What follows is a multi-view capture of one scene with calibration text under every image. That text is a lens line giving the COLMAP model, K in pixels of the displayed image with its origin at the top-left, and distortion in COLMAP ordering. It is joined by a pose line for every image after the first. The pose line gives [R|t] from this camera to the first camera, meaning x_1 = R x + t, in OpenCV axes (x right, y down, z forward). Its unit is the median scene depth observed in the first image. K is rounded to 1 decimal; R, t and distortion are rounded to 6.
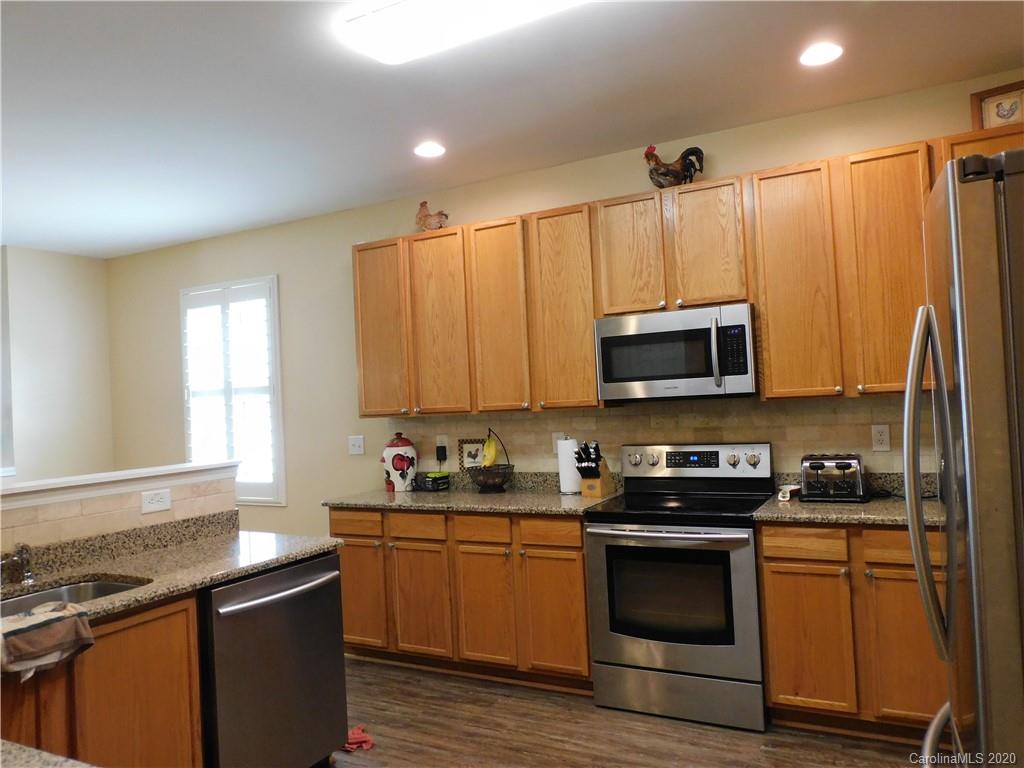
lens RADIAL K [[716.6, 0, 515.8], [0, 716.6, 380.6], [0, 0, 1]] dist [-0.013047, 0.000122]
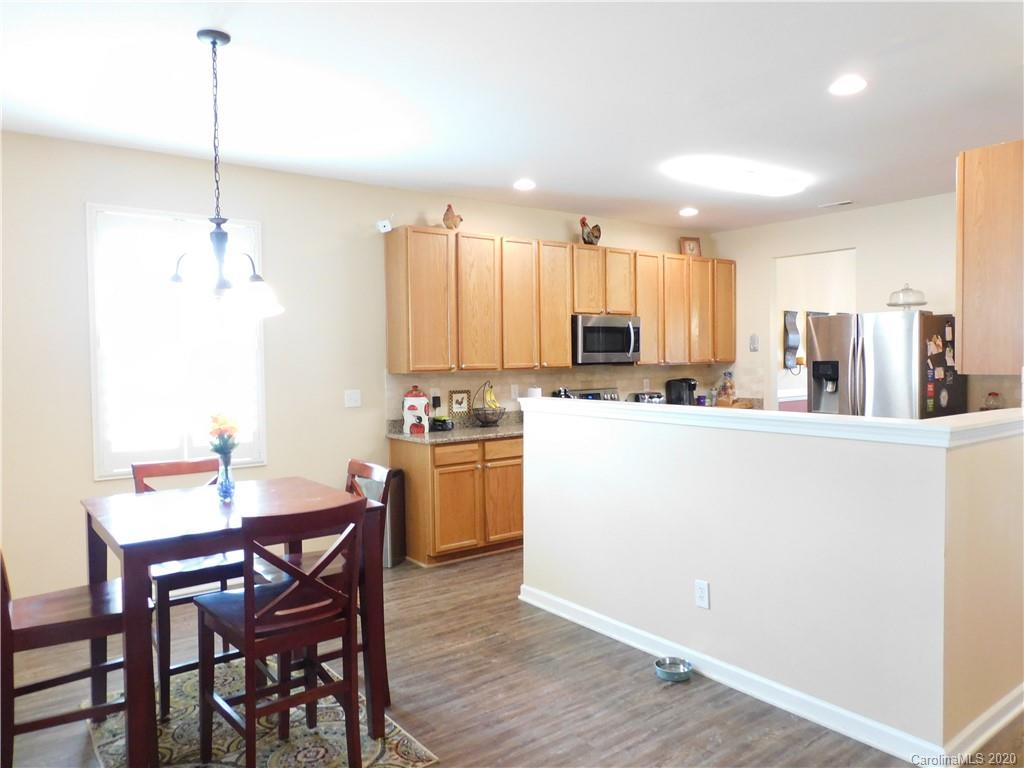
lens RADIAL K [[716.6, 0, 515.8], [0, 716.6, 380.6], [0, 0, 1]] dist [-0.013047, 0.000122]
pose [[0.430046, 0.013445, 0.902707, -1.221847], [-0.030668, 0.999530, -0.000277, 0.061472], [-0.902286, -0.027566, 0.430256, 0.337473]]
